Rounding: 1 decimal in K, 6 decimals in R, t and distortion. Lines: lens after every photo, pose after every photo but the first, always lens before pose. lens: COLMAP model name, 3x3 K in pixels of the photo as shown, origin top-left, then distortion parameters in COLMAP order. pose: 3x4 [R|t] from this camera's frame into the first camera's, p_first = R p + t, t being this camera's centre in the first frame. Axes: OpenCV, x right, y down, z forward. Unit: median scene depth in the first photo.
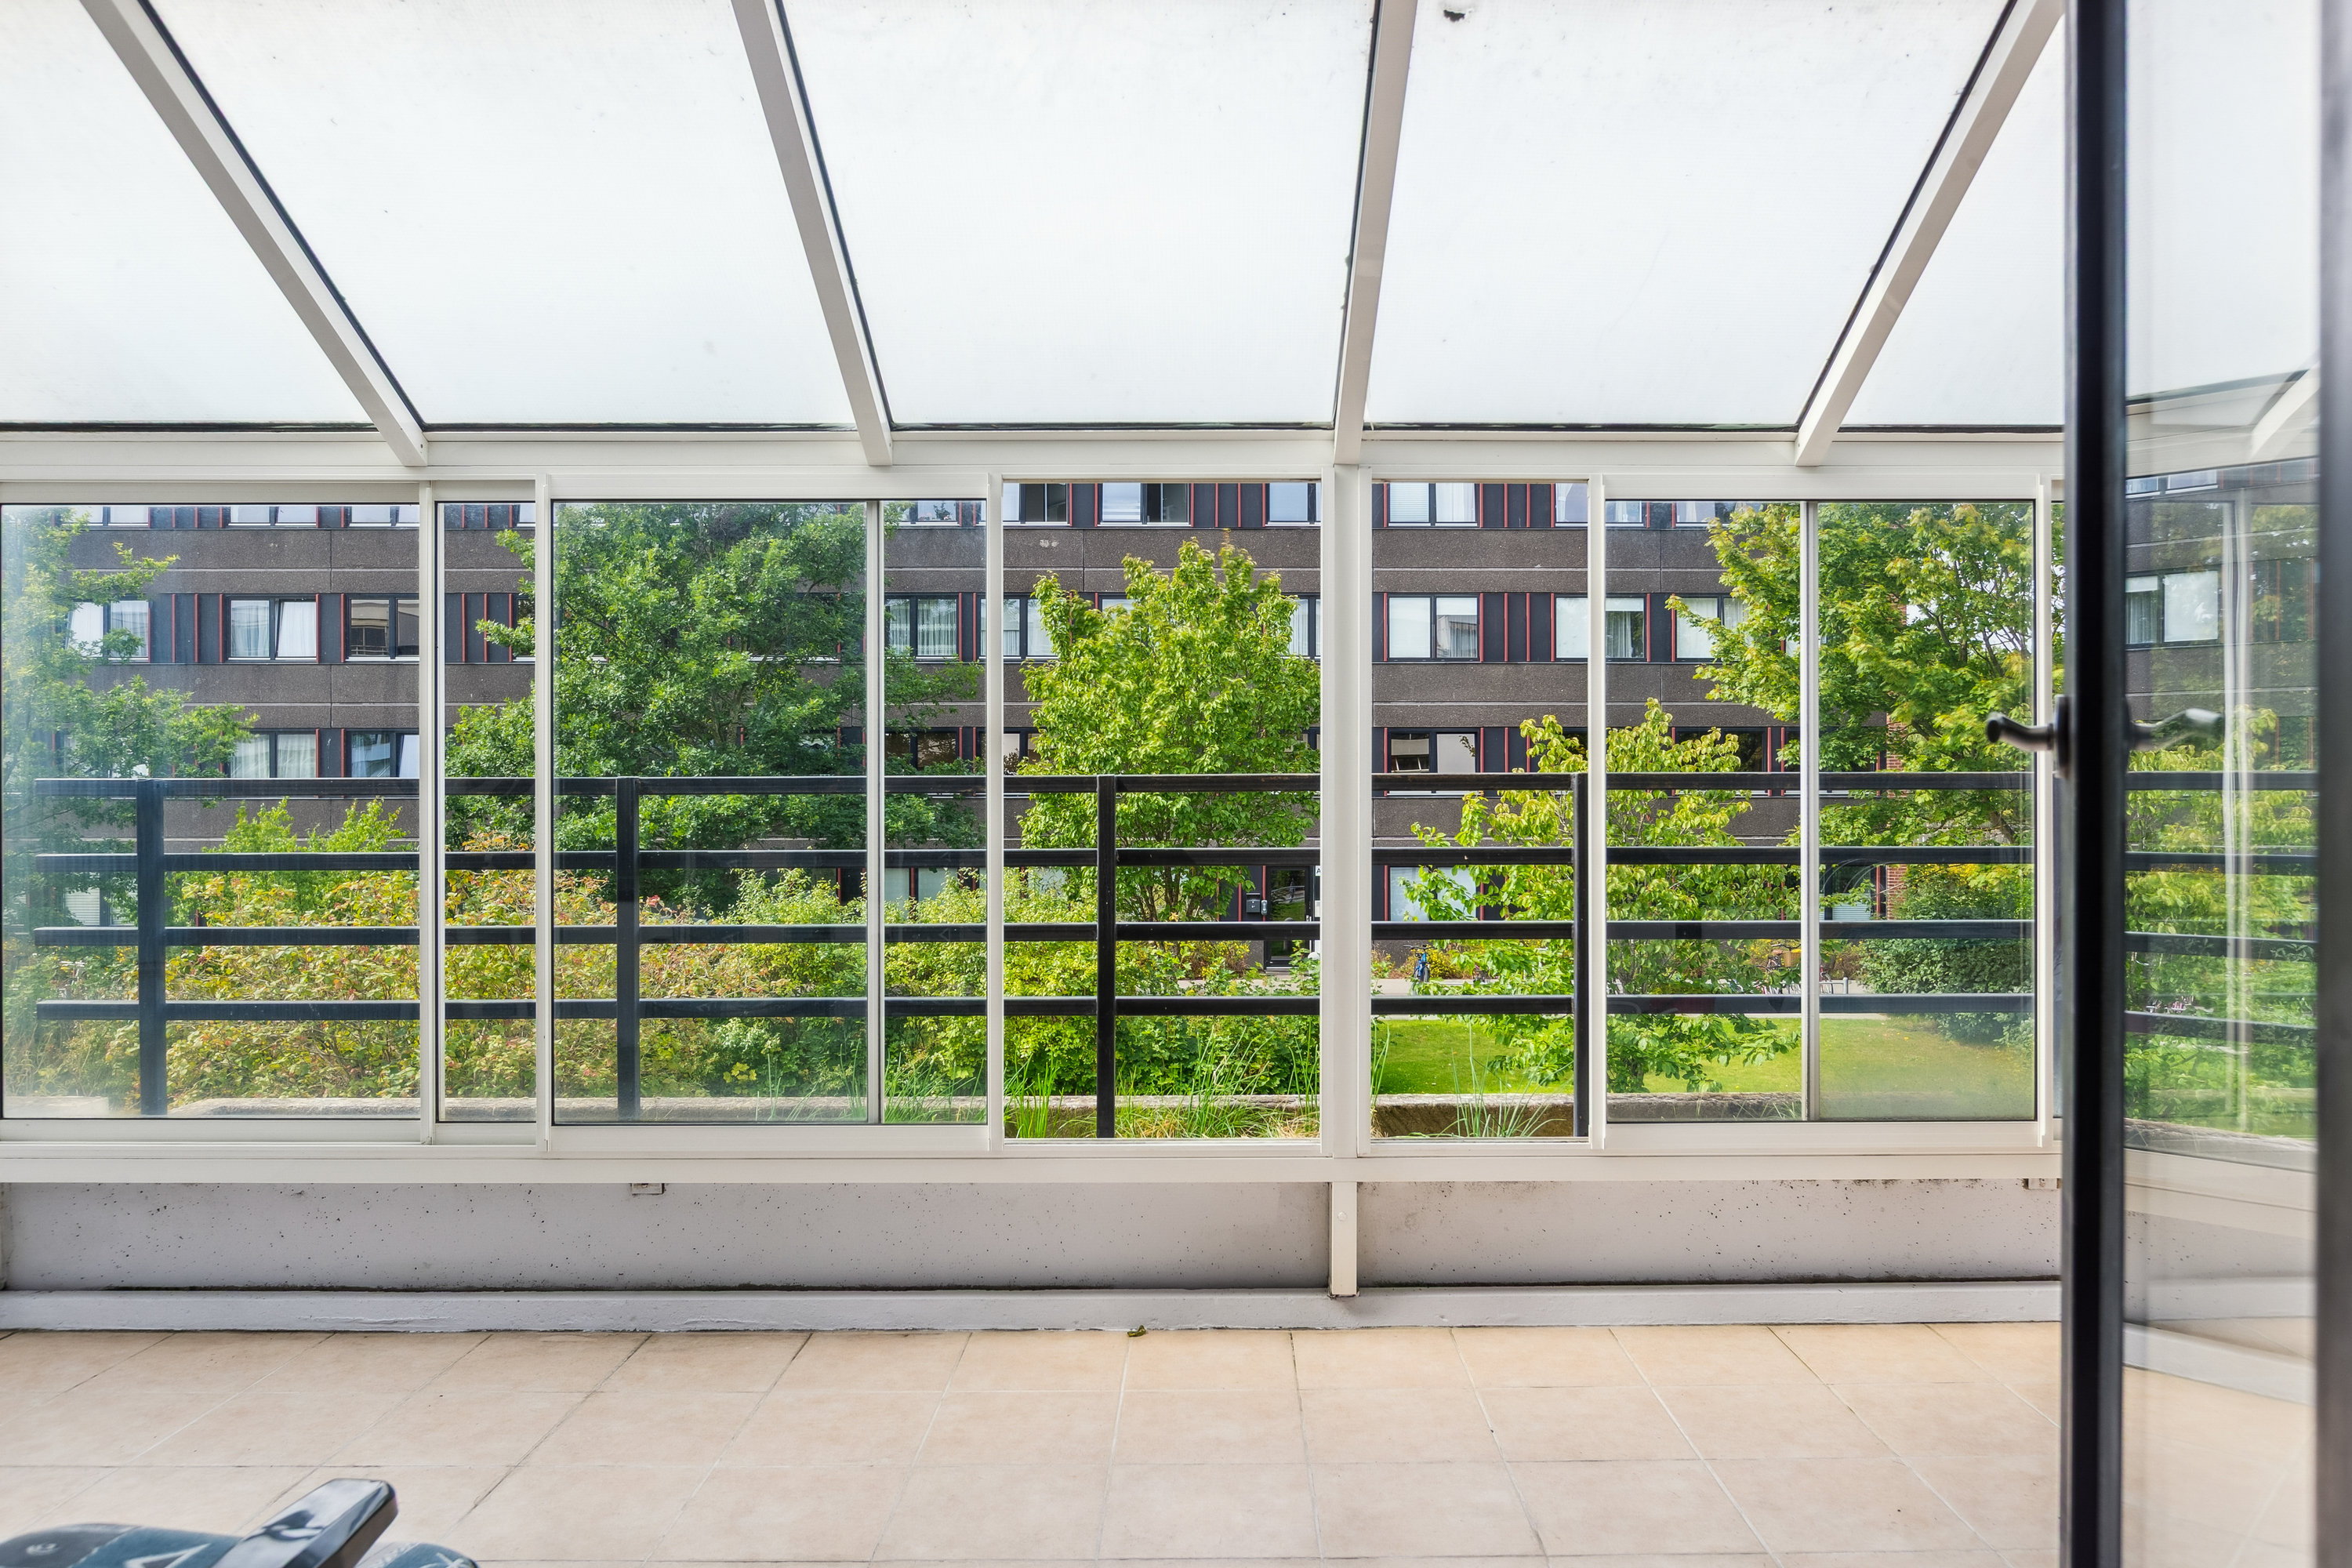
lens RADIAL K [[1583.7, 0, 1162.2], [0, 1583.7, 790.3], [0, 0, 1]] dist [-0.011063, 0.008196]
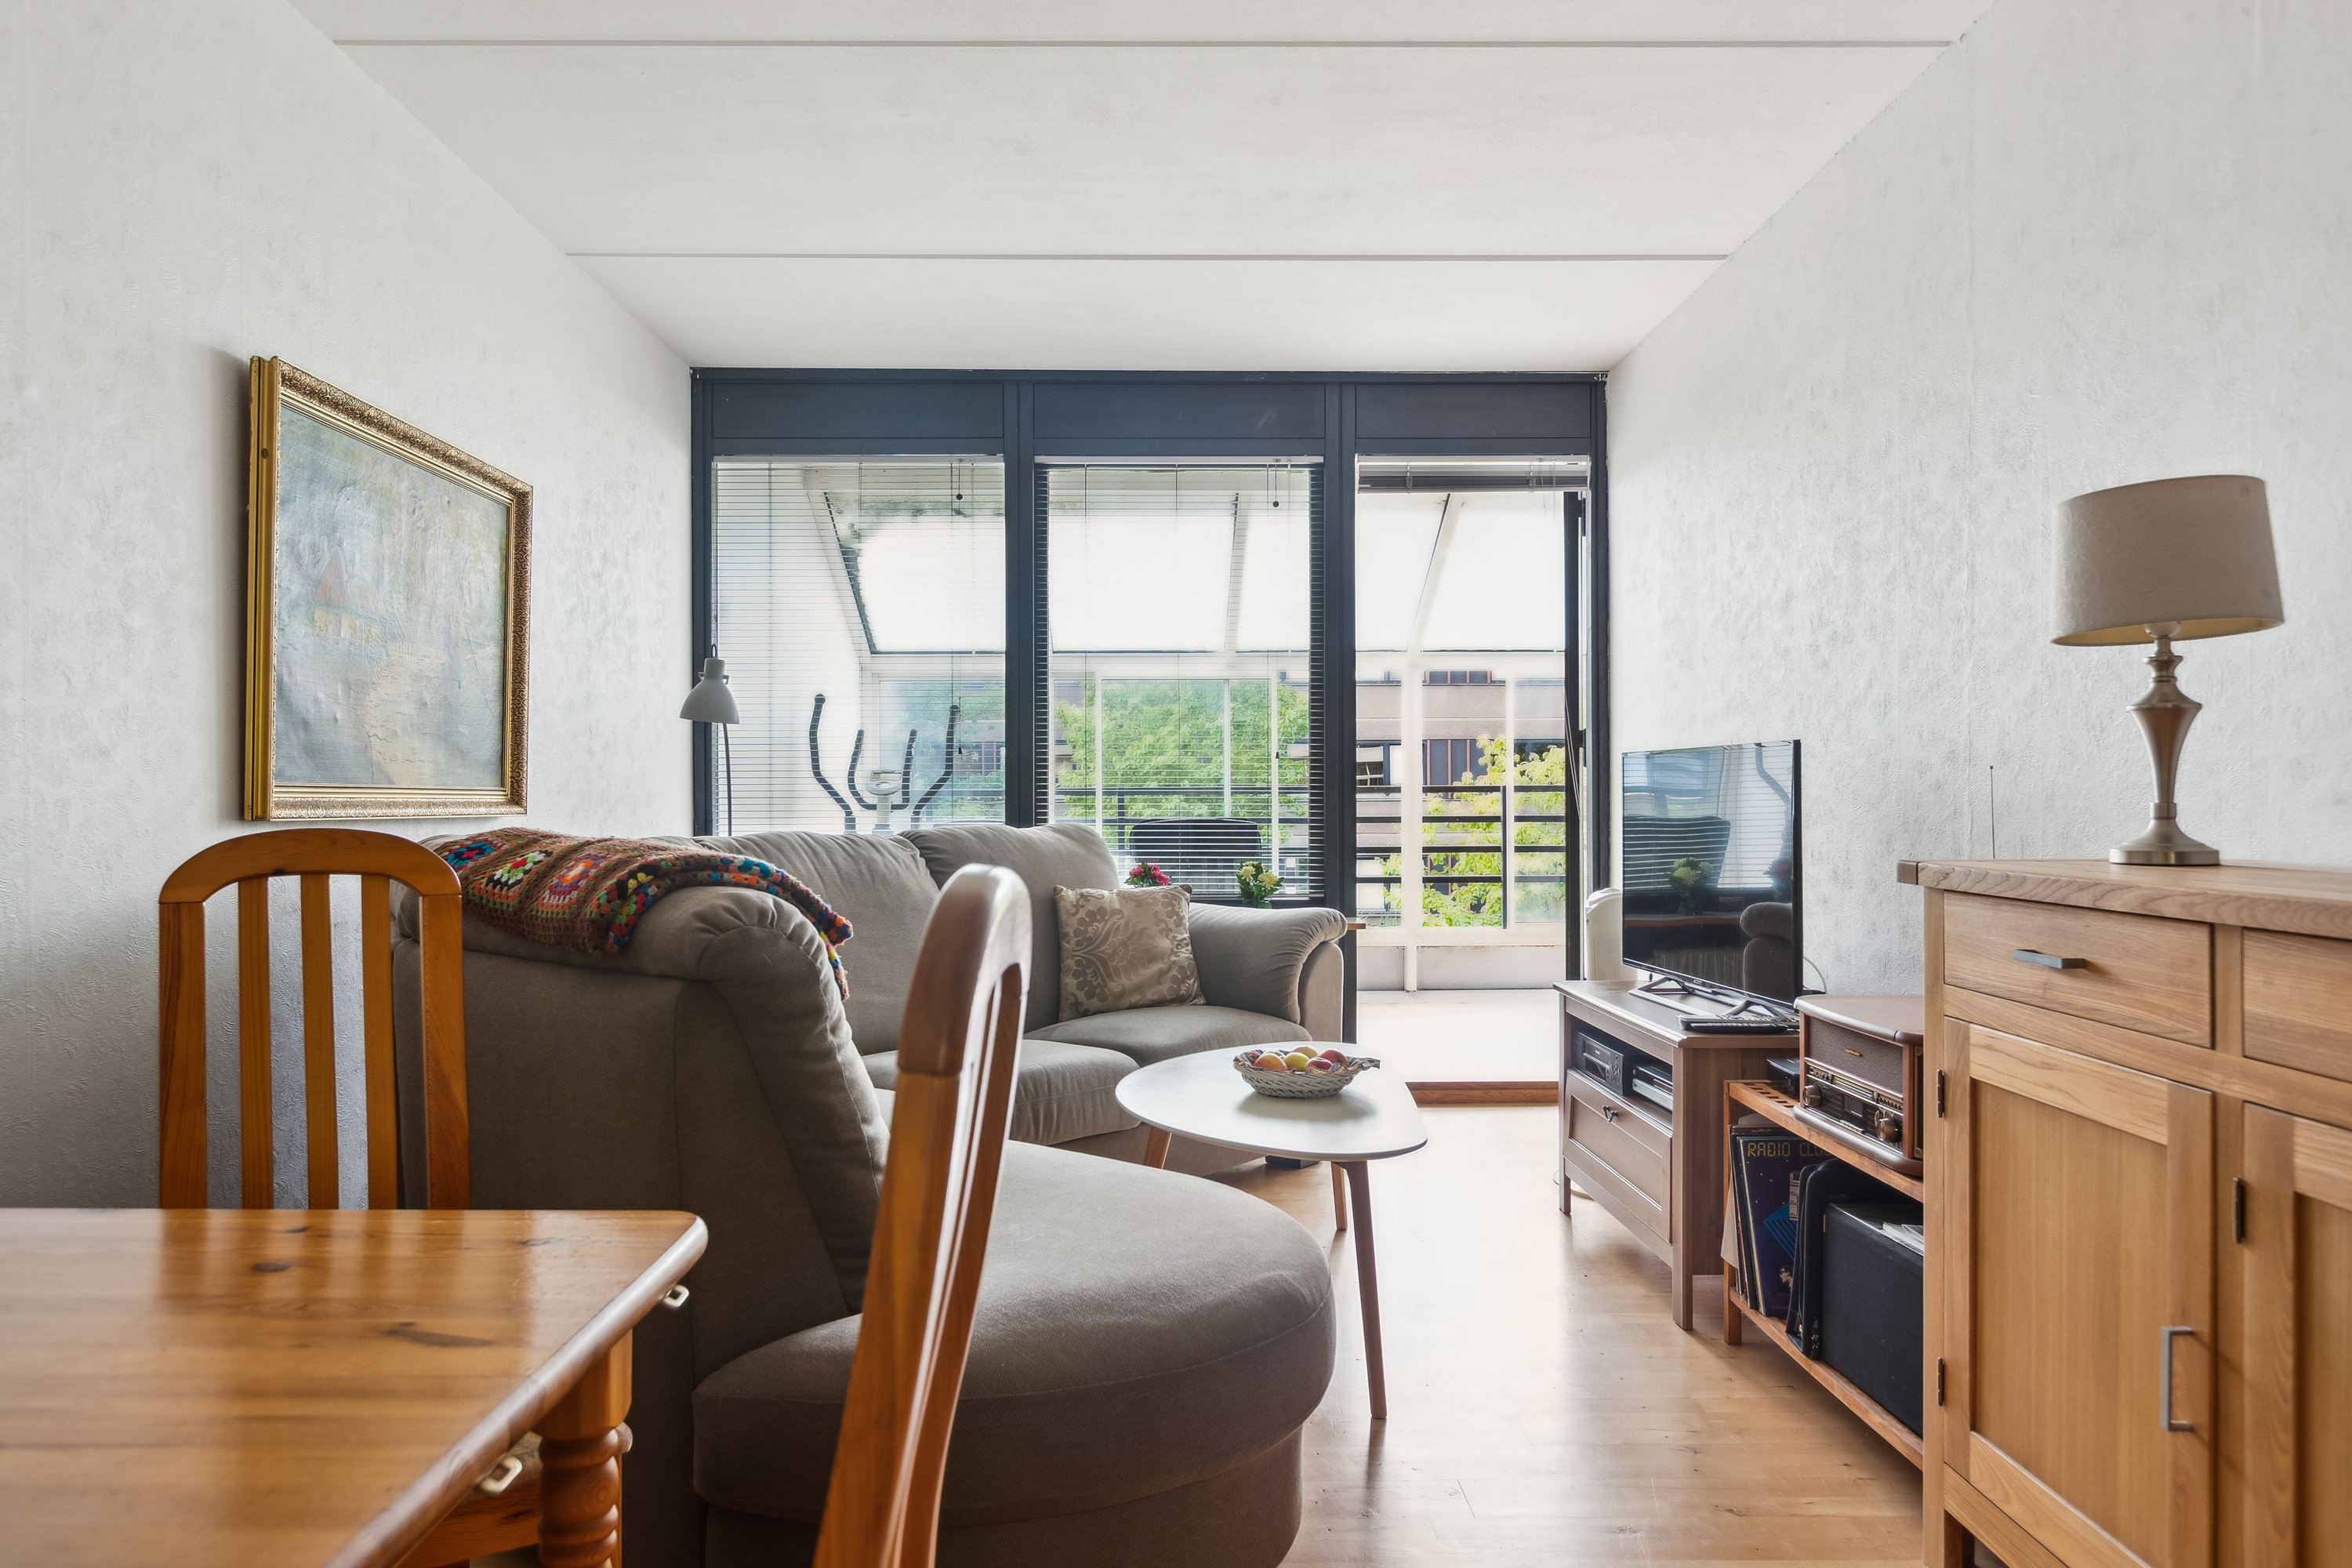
lens RADIAL K [[1575.3, 0, 1176.0], [0, 1575.3, 784.0], [0, 0, 1]] dist [-0.018598, 0.051026]
pose [[0.999384, -0.002169, 0.035029, -0.344695], [0.002098, 0.999996, 0.002077, -0.019030], [-0.035034, -0.002003, 0.999384, -1.483554]]
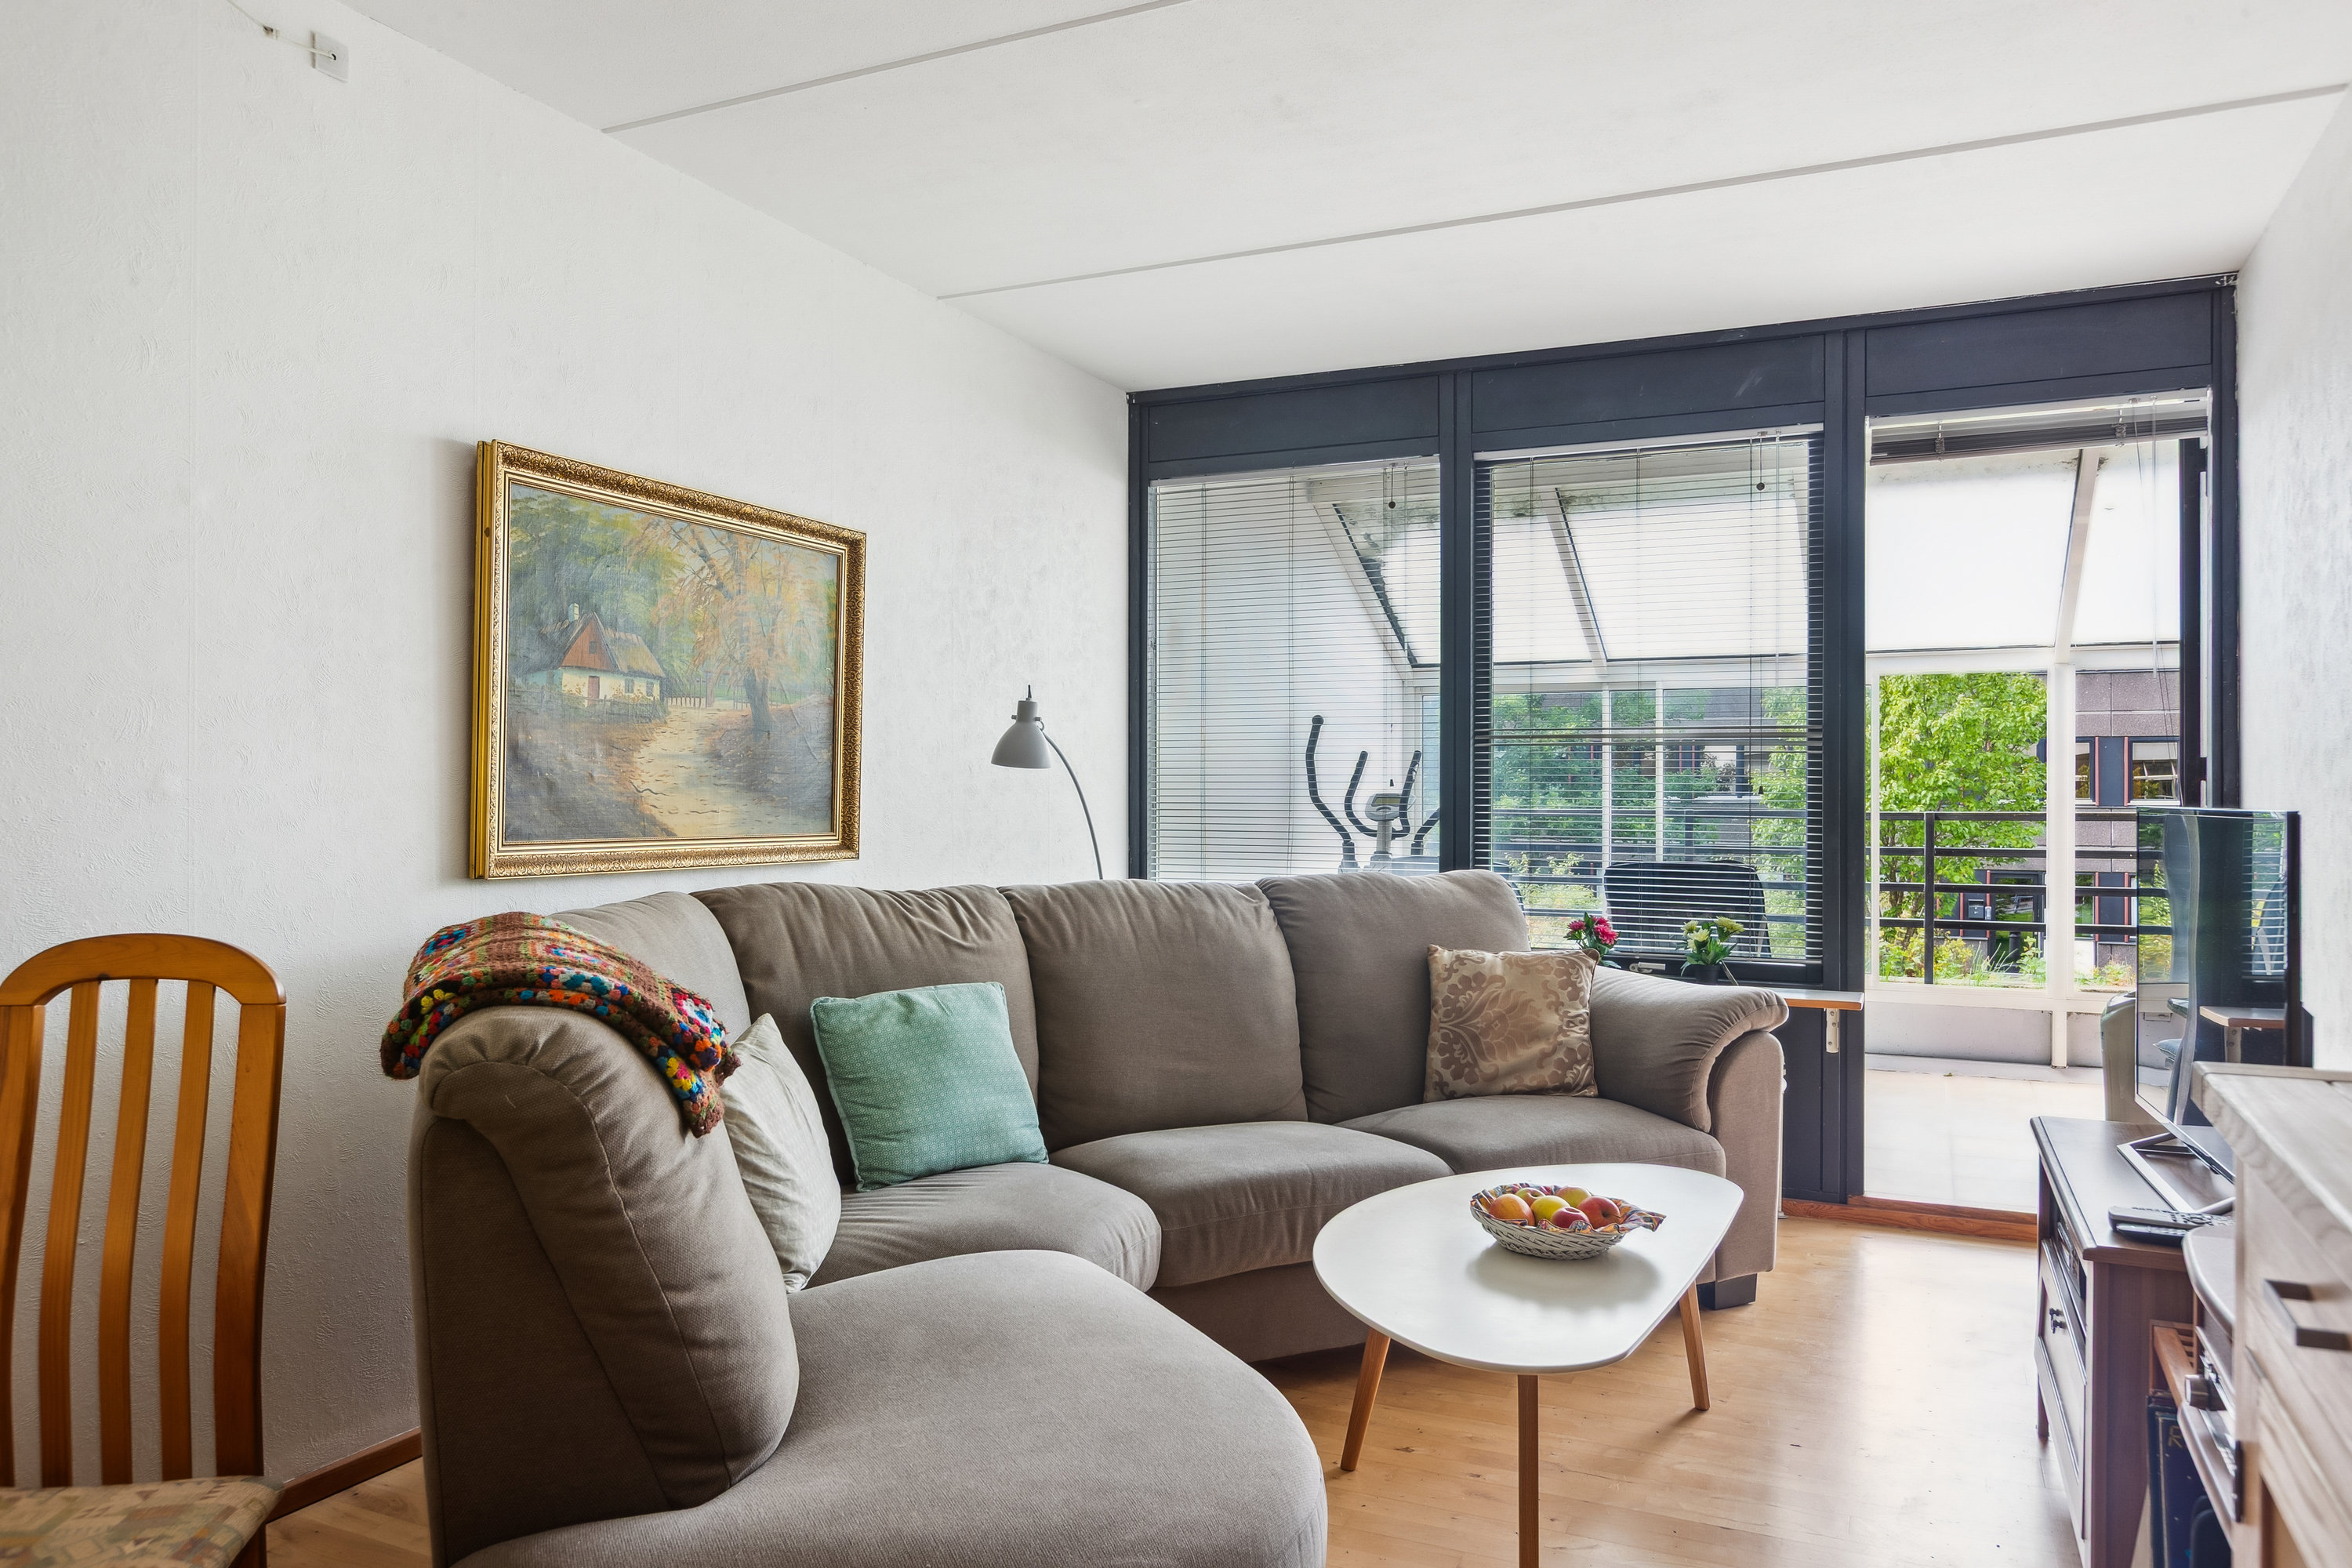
lens RADIAL K [[1583.7, 0, 1162.2], [0, 1583.7, 790.3], [0, 0, 1]] dist [-0.011063, 0.008196]
pose [[0.916221, 0.003674, -0.400657, -0.129922], [-0.001356, 0.999981, 0.006068, -0.049742], [0.400672, -0.005017, 0.916208, -1.318758]]
